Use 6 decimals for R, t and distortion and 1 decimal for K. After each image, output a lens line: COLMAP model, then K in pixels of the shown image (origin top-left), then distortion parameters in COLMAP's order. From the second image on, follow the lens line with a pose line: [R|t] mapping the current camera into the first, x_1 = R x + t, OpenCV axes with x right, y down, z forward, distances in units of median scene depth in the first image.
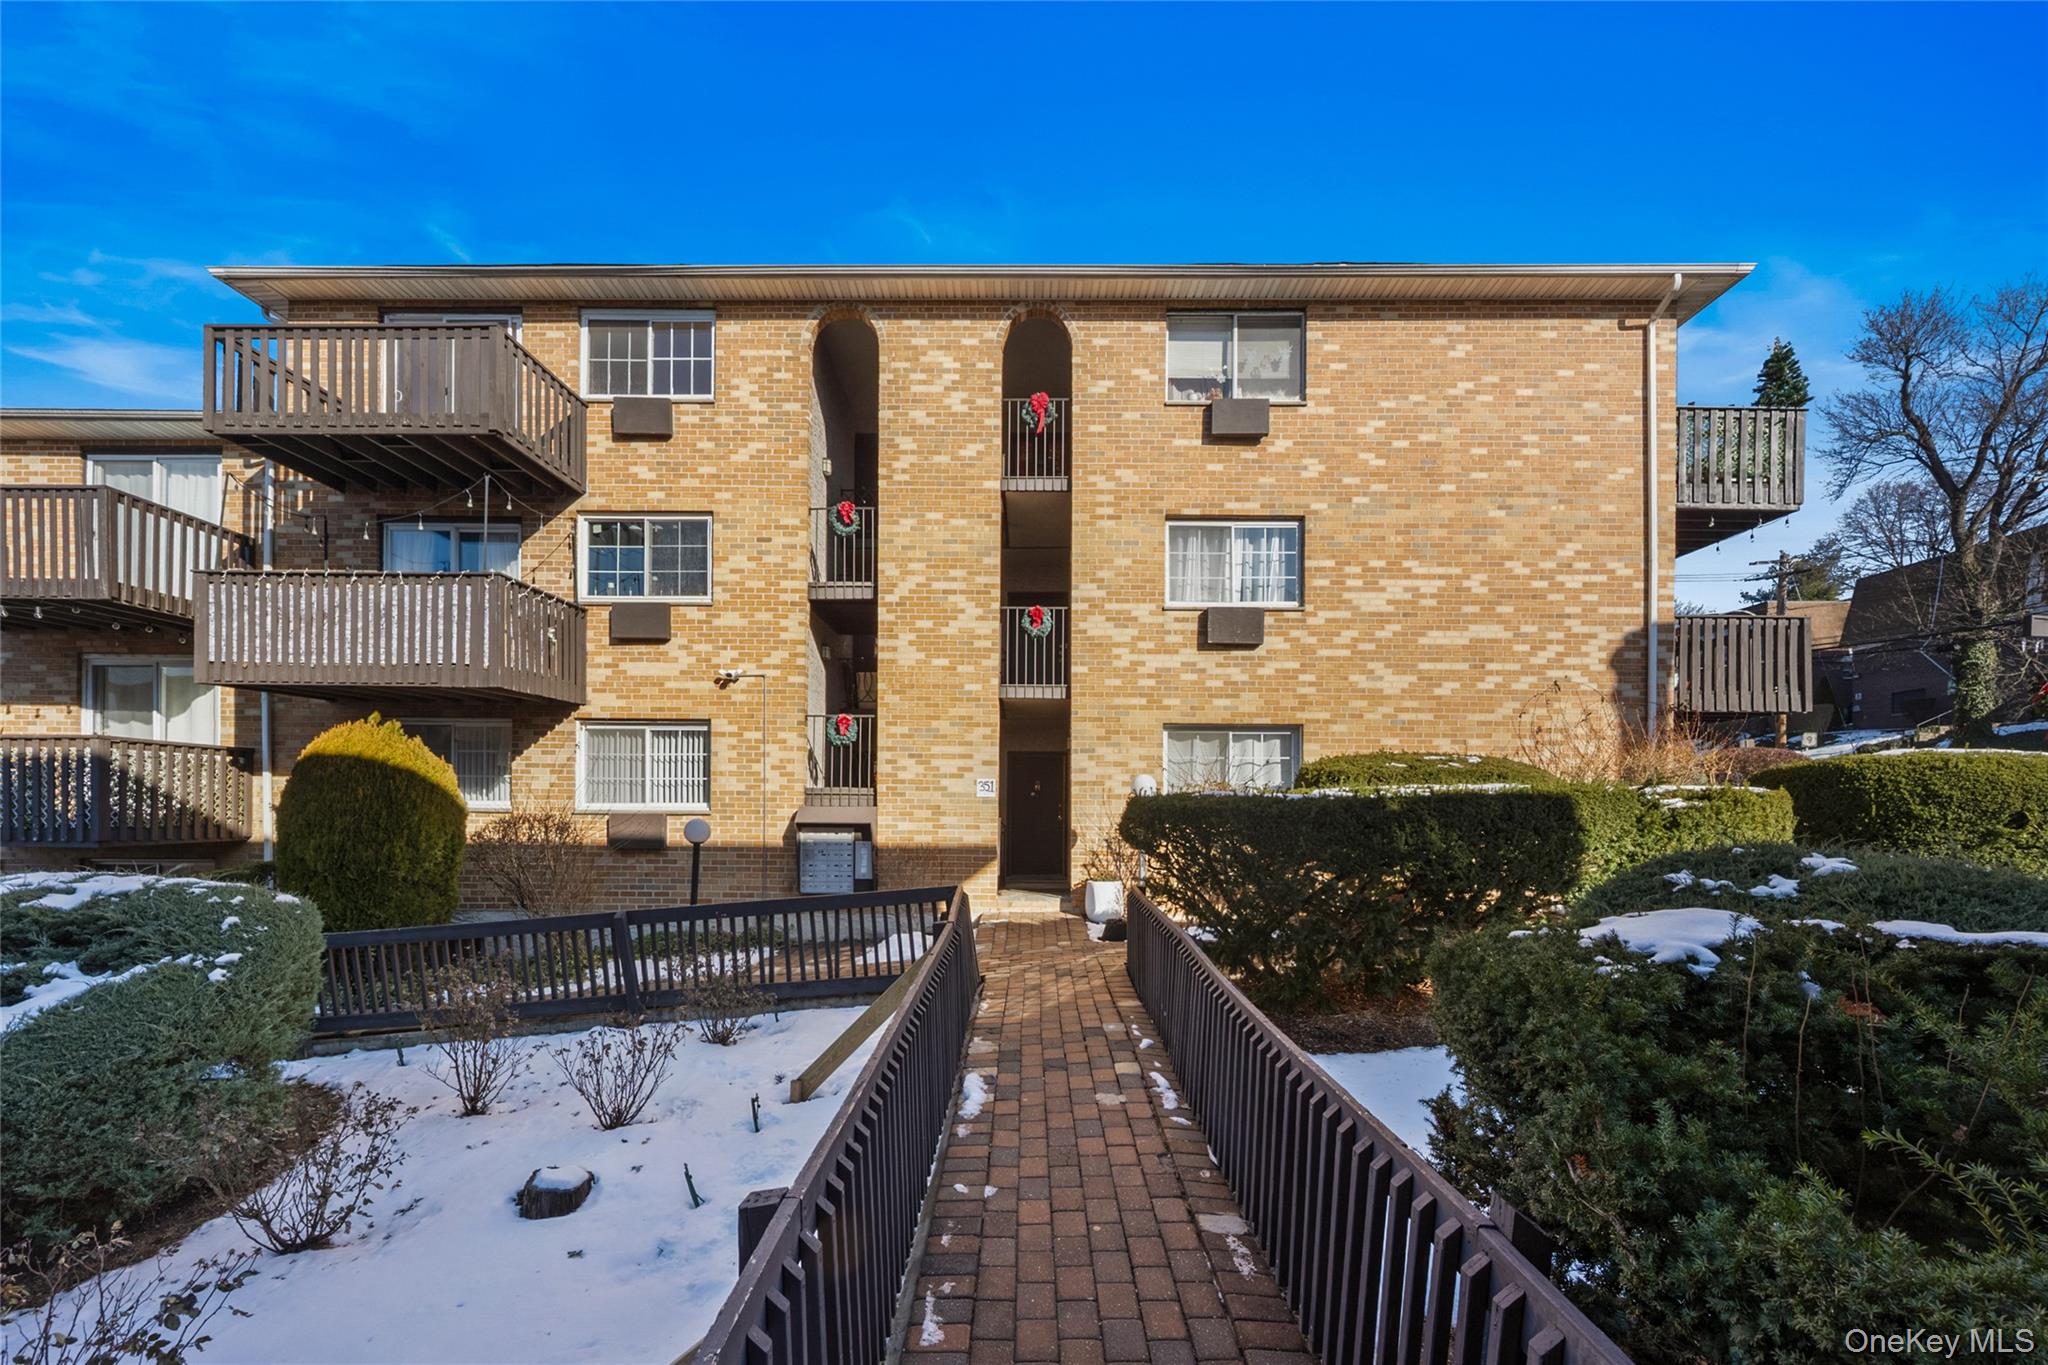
lens RADIAL K [[805.3, 0, 1015.5], [0, 805.3, 801.8], [0, 0, 1]] dist [0.000568, -0.000443]
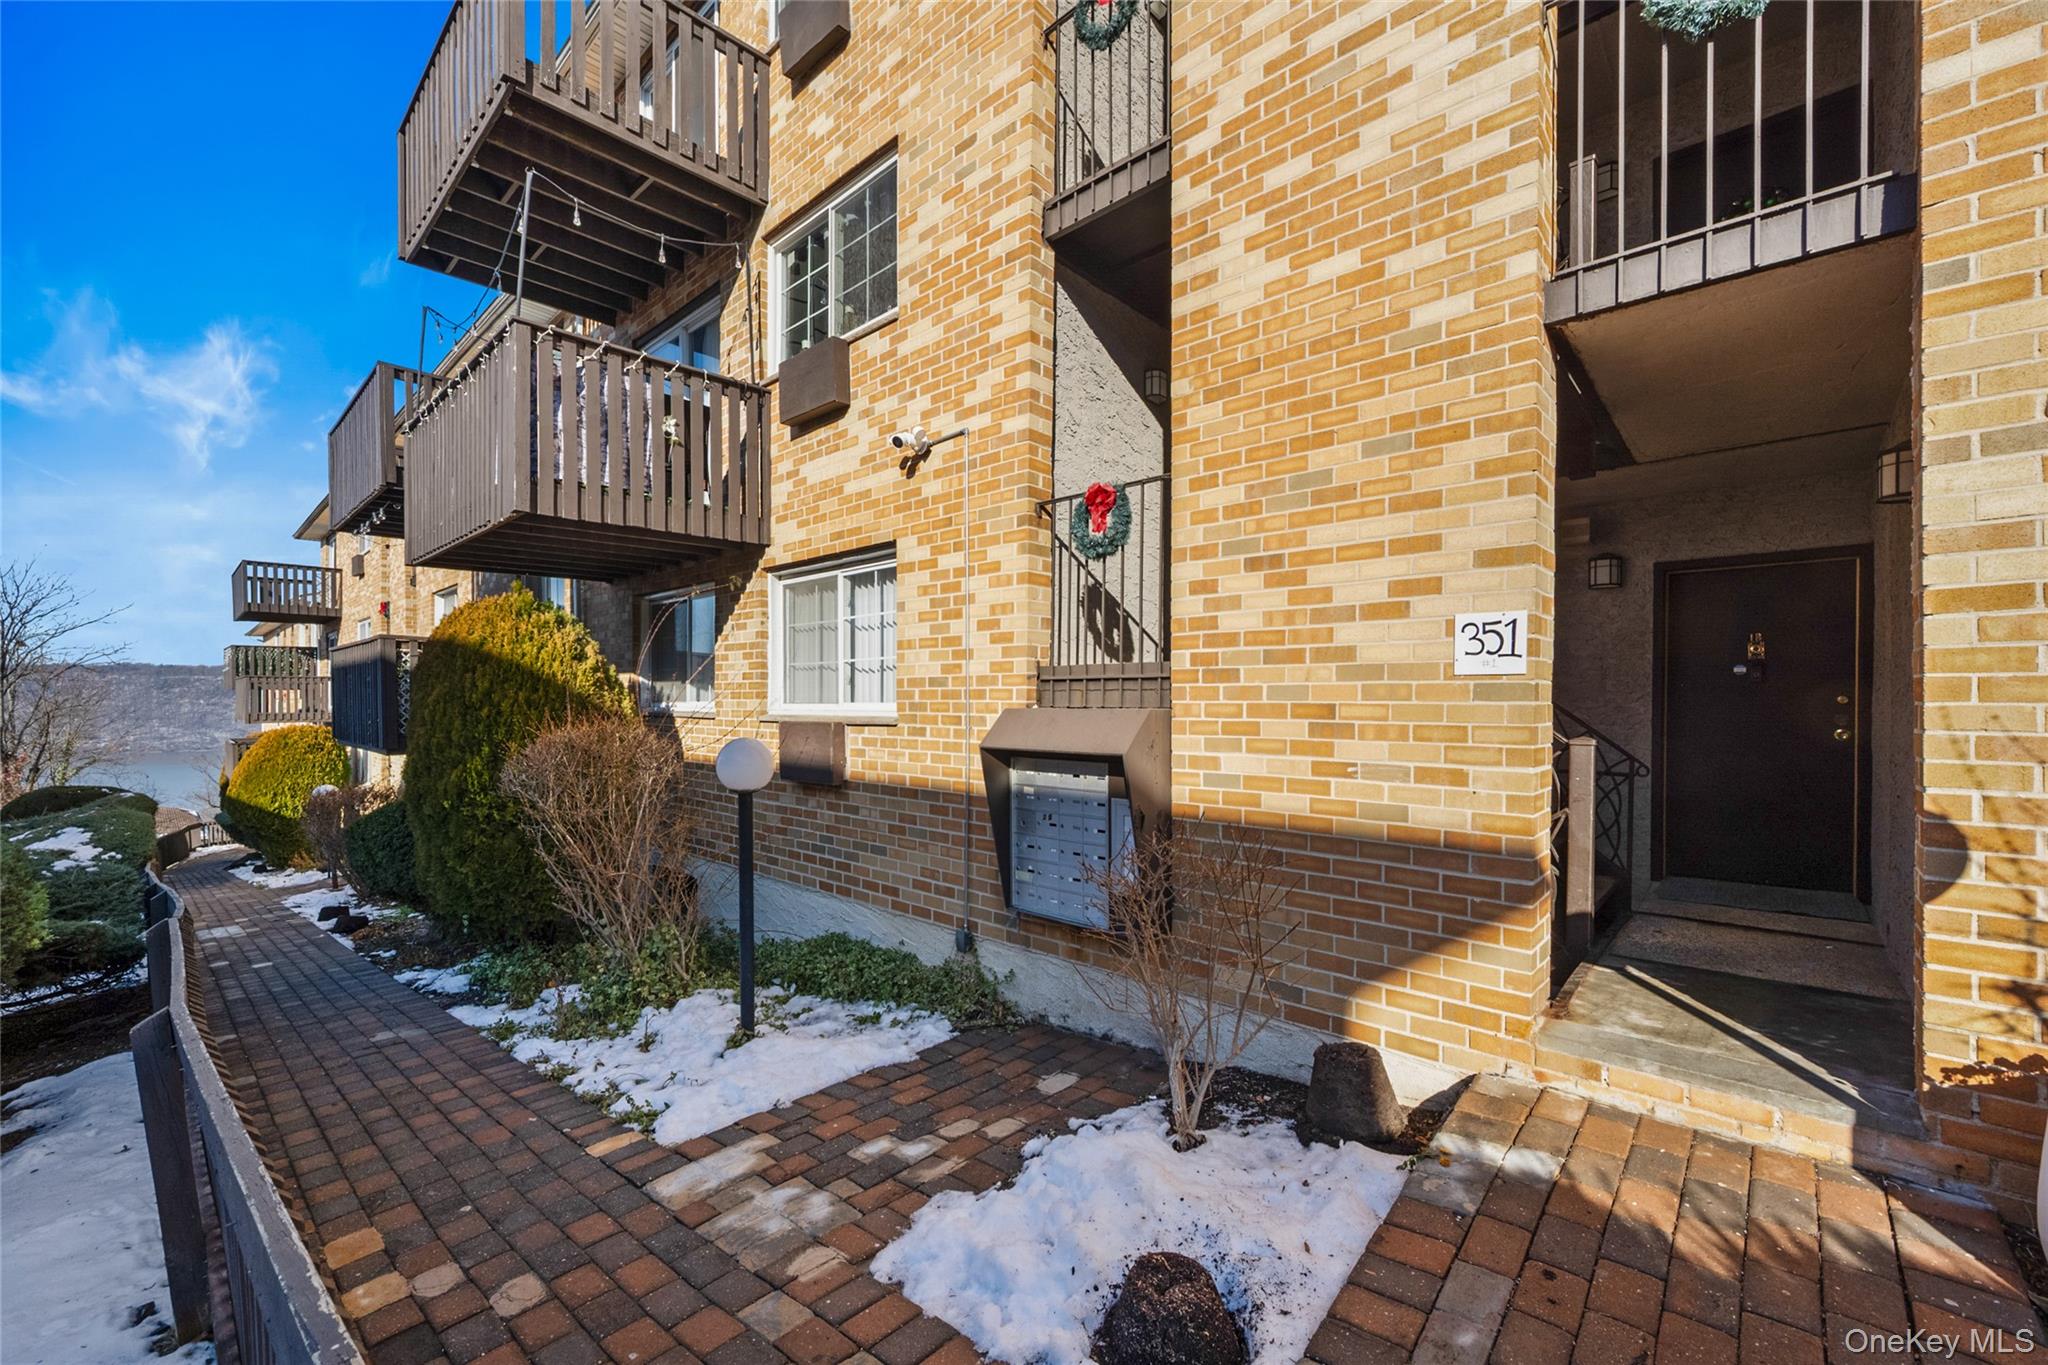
lens RADIAL K [[805.3, 0, 1047.4], [0, 805.3, 706.0], [0, 0, 1]] dist [0.000568, -0.000443]
pose [[0.750234, -0.003907, -0.661161, 0.034963], [0.007777, 0.999966, 0.002915, 0.002932], [0.661127, -0.007328, 0.750238, 0.676289]]
